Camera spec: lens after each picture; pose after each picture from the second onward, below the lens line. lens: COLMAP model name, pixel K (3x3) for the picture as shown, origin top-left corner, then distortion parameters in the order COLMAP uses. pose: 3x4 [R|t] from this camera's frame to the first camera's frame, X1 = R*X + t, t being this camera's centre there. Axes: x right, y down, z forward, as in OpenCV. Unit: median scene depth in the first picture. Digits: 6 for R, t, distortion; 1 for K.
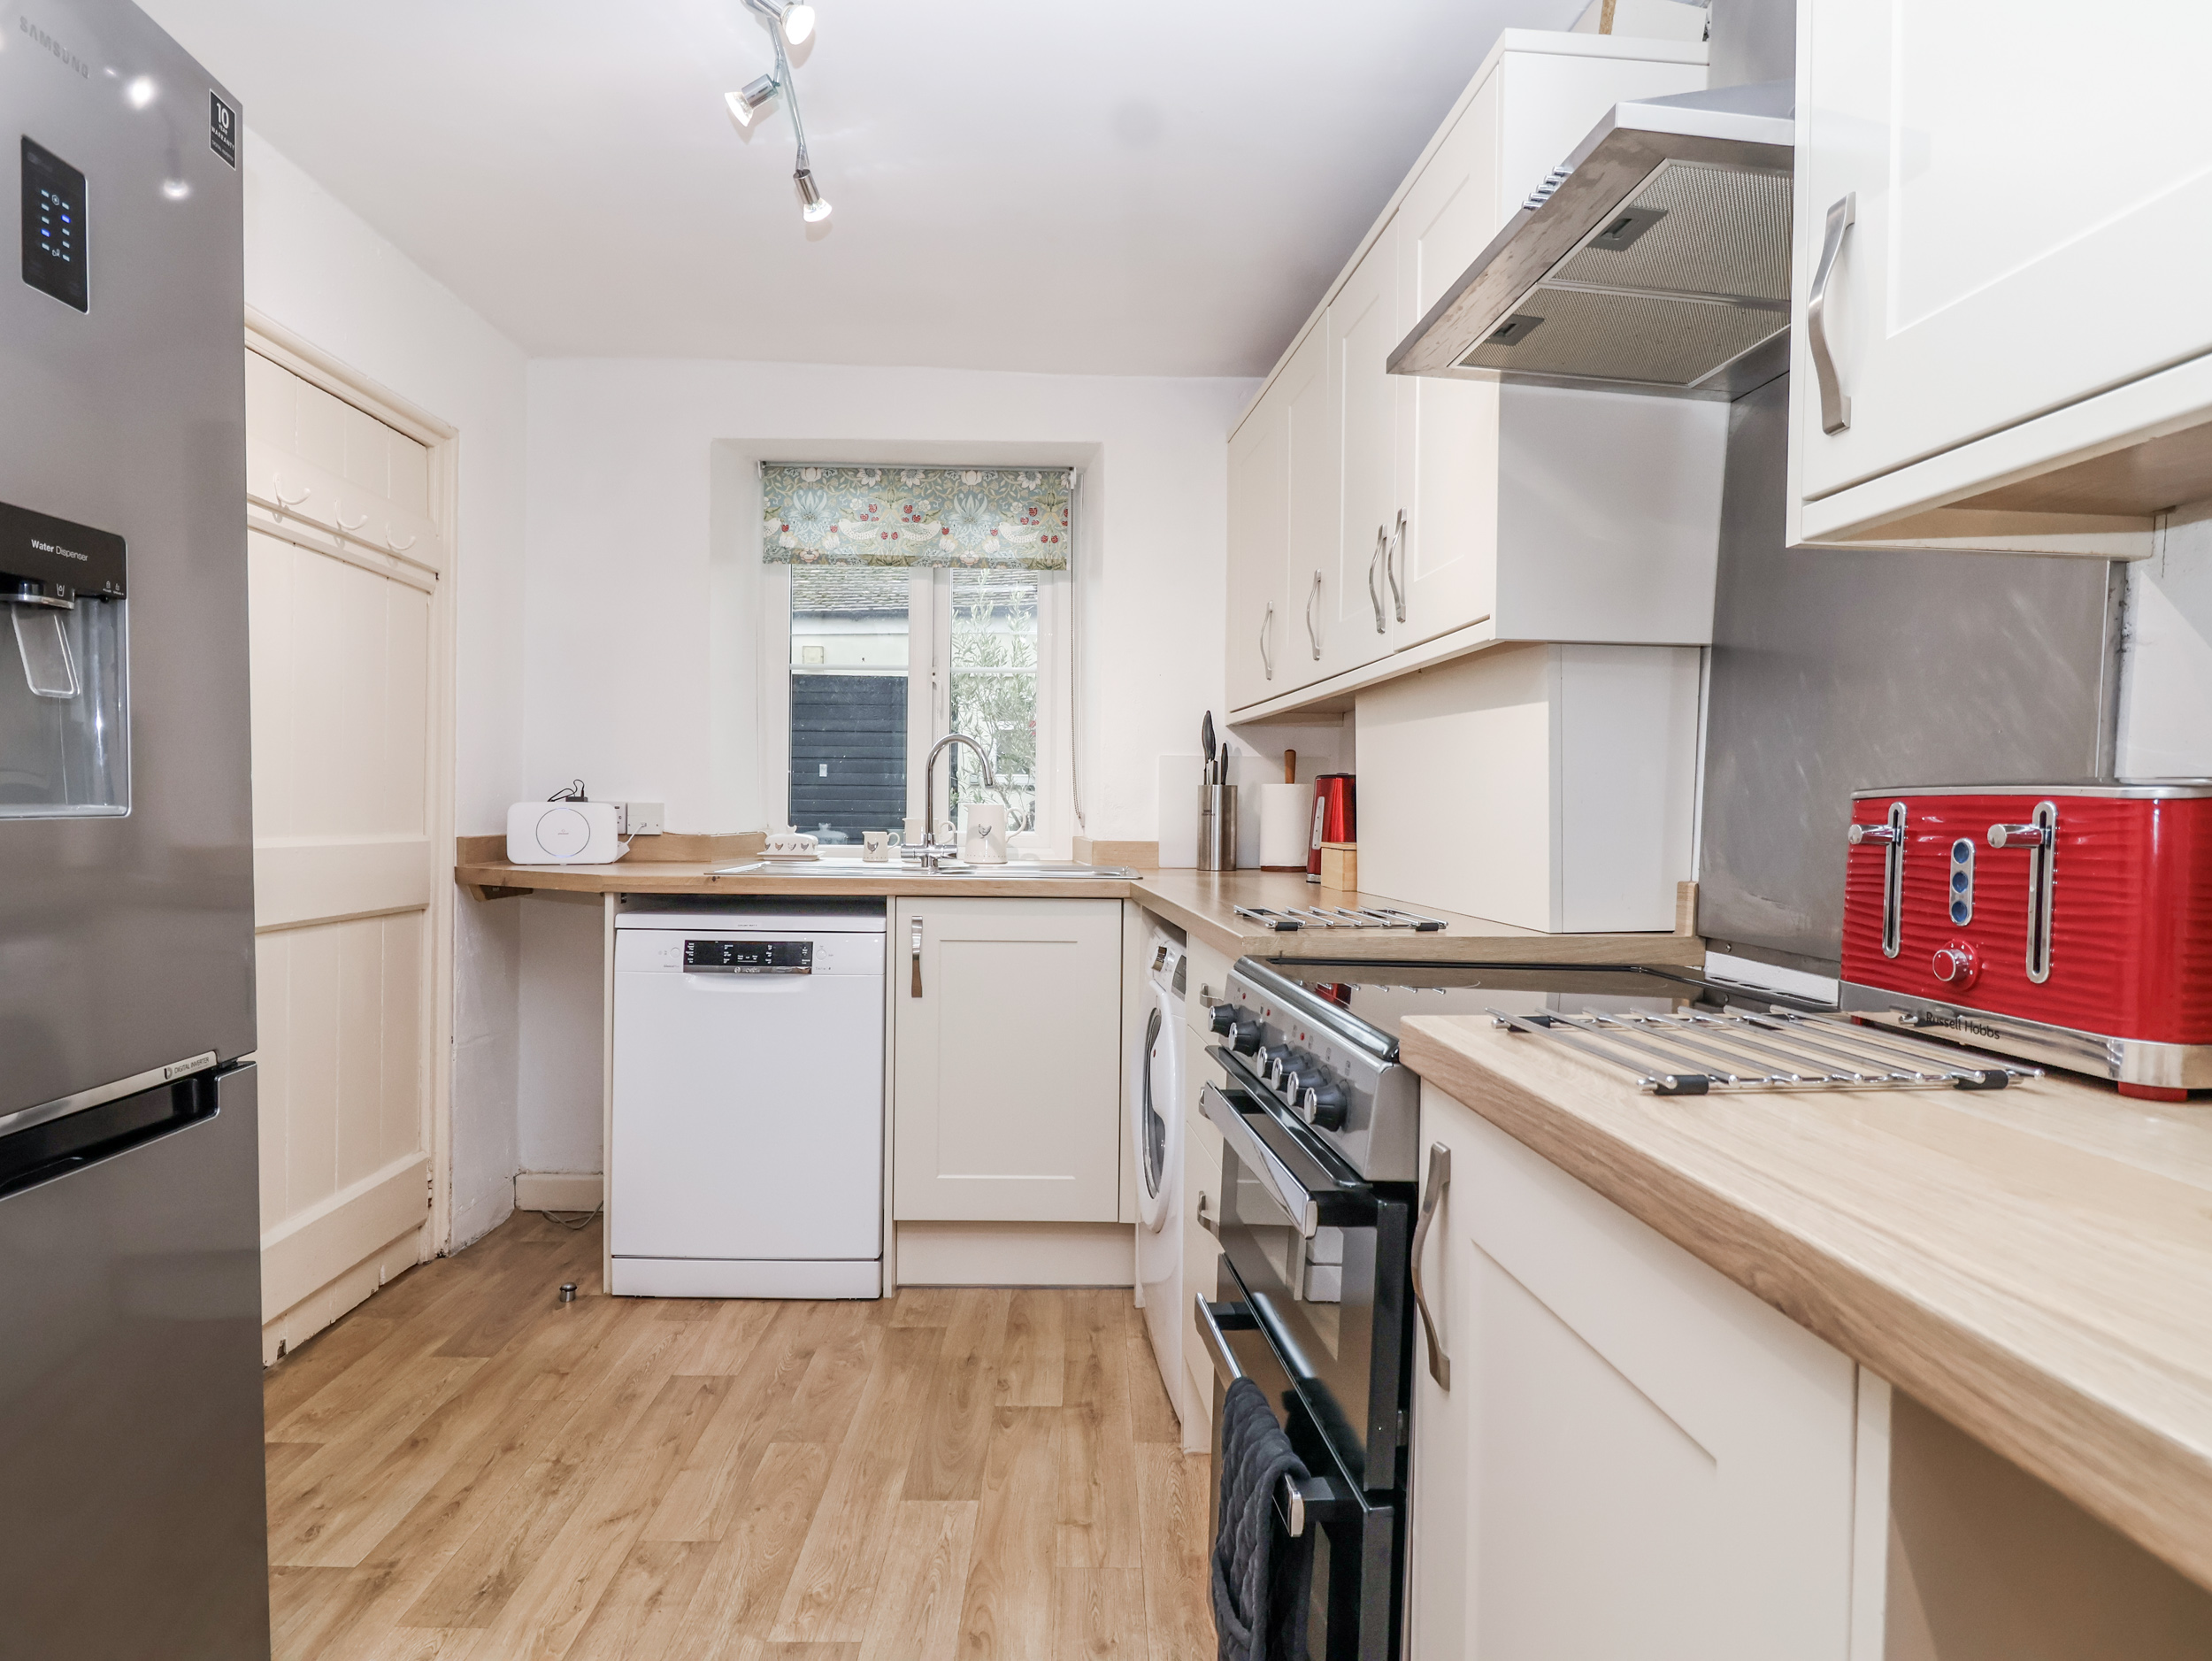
lens RADIAL K [[1268.5, 0, 1106.0], [0, 1268.5, 830.5], [0, 0, 1]] dist [-0.000996, -0.003345]
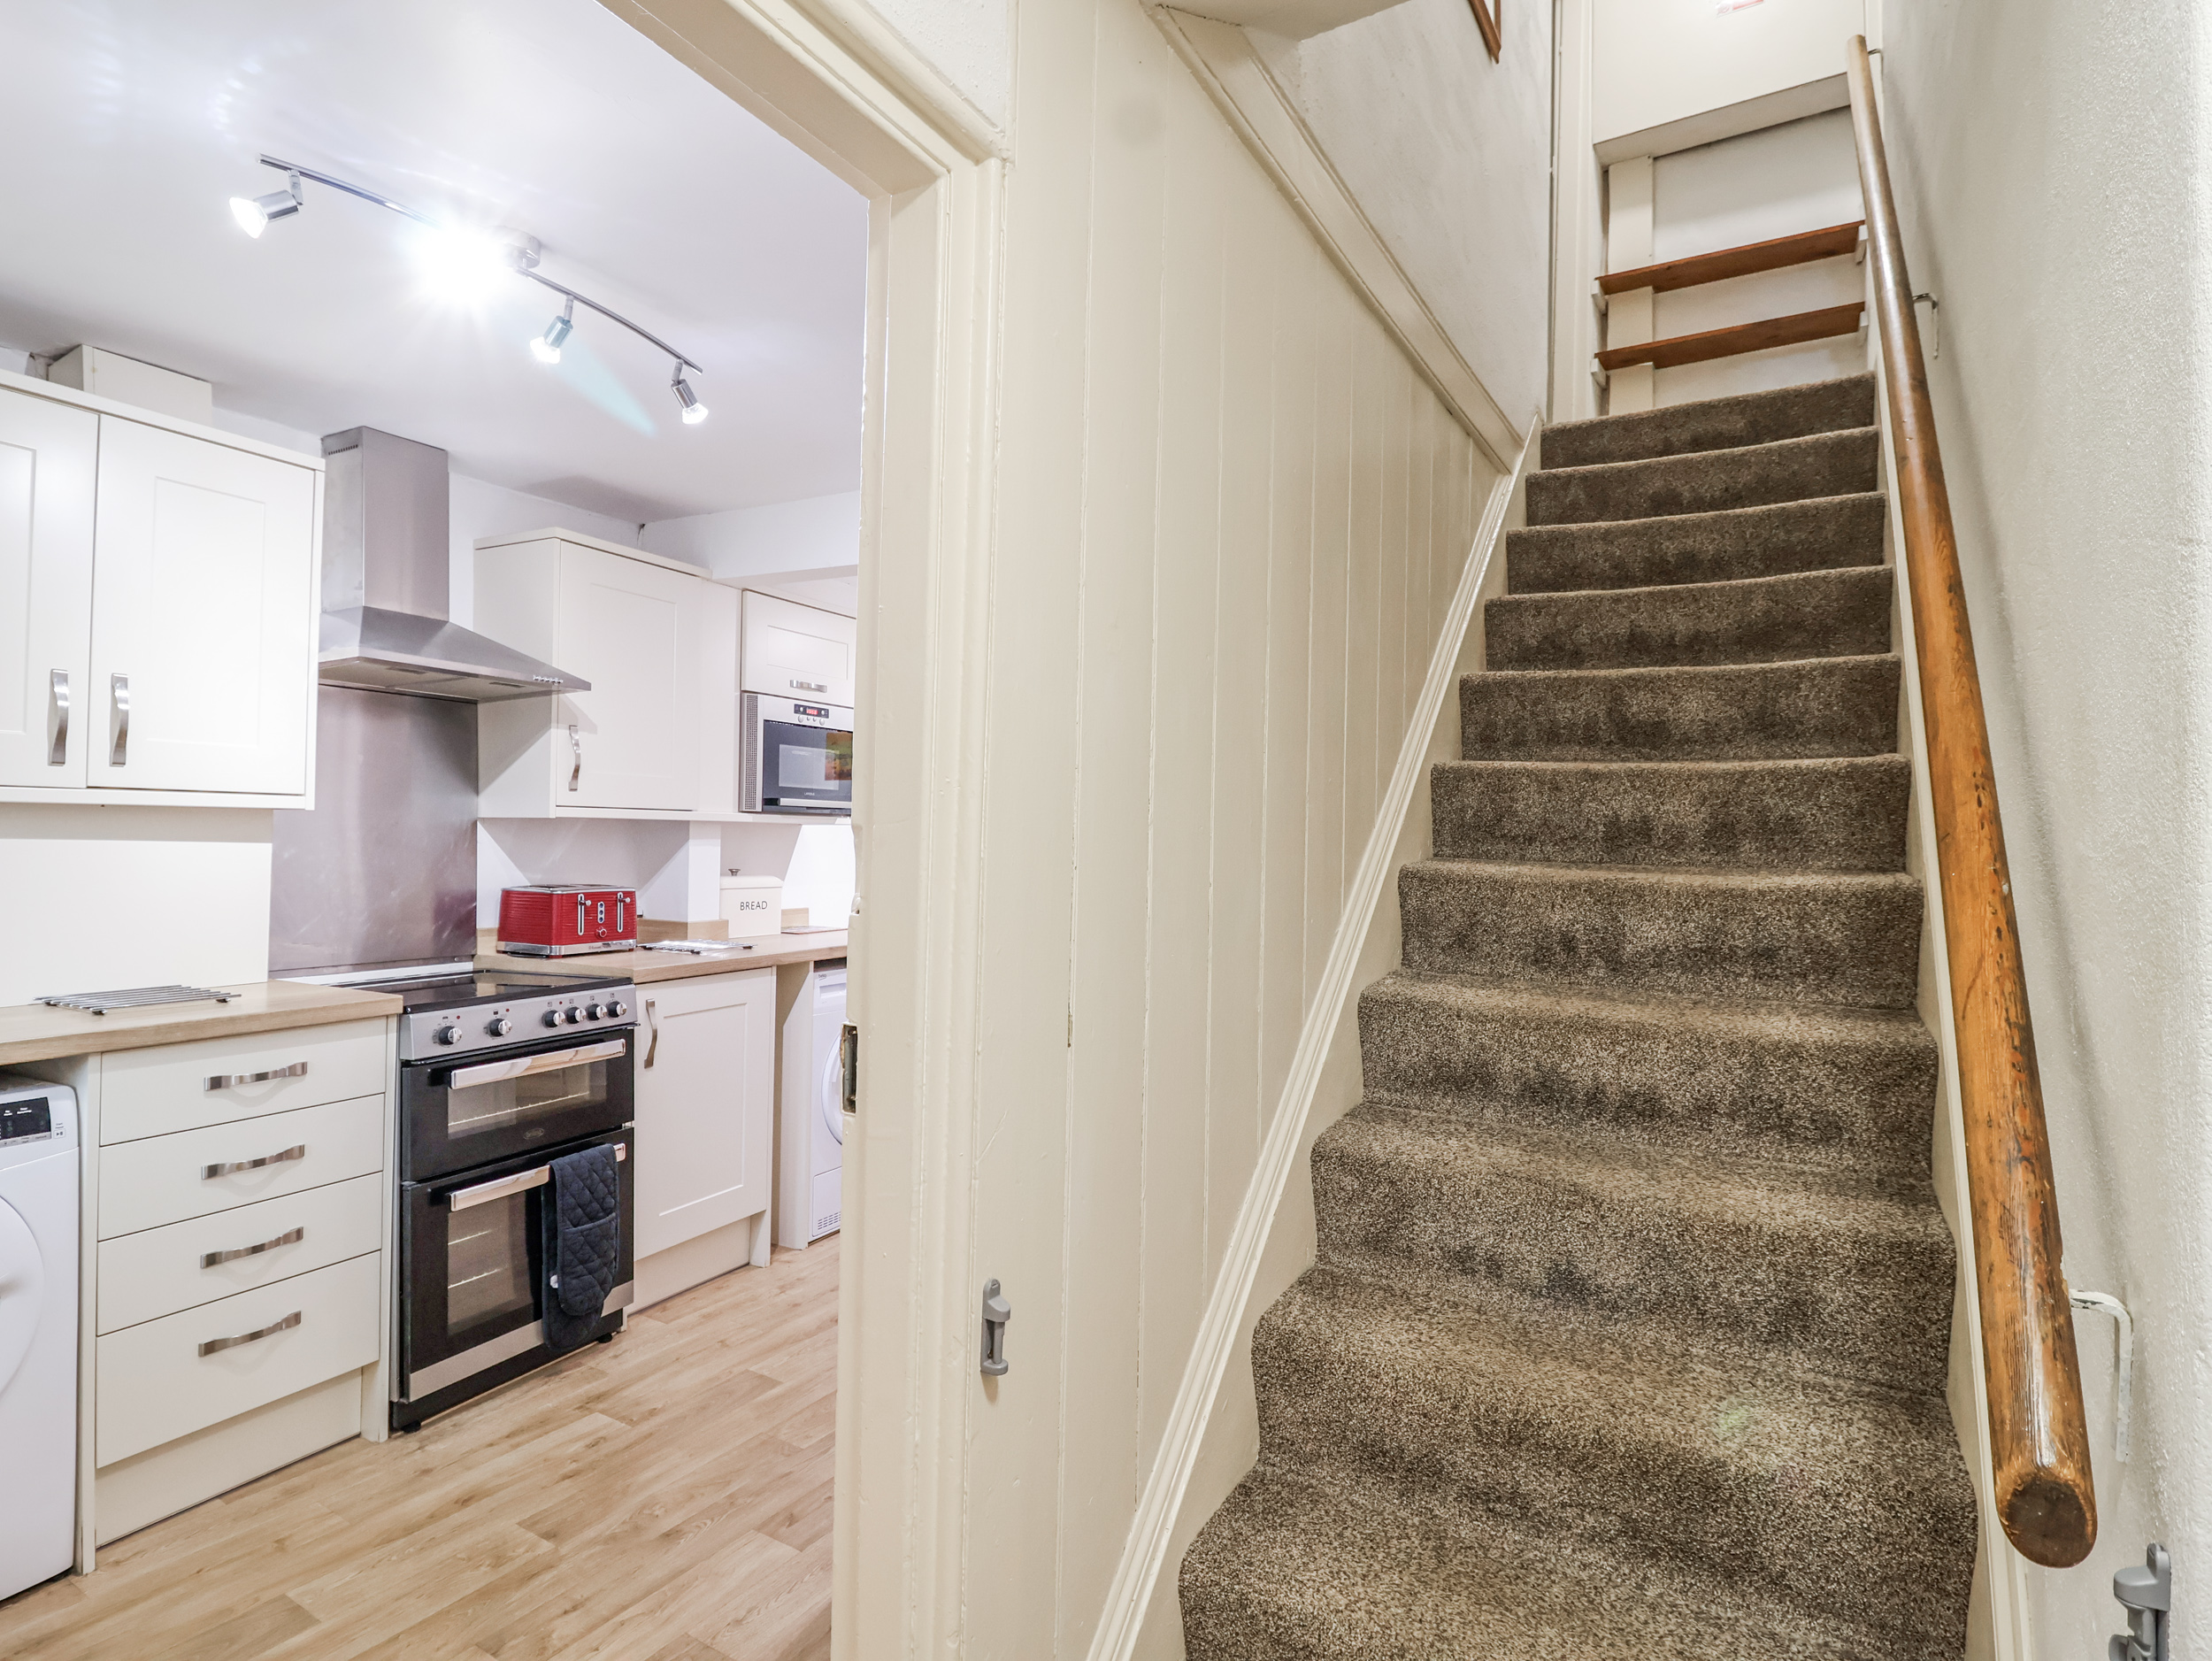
lens RADIAL K [[1139.4, 0, 1106.0], [0, 1139.4, 830.5], [0, 0, 1]] dist [-0.028406, -0.000530]
pose [[-0.850171, -0.022529, 0.526025, -0.844214], [-0.016814, 0.999736, 0.015643, -0.098946], [-0.526239, 0.004455, -0.850325, 1.038044]]
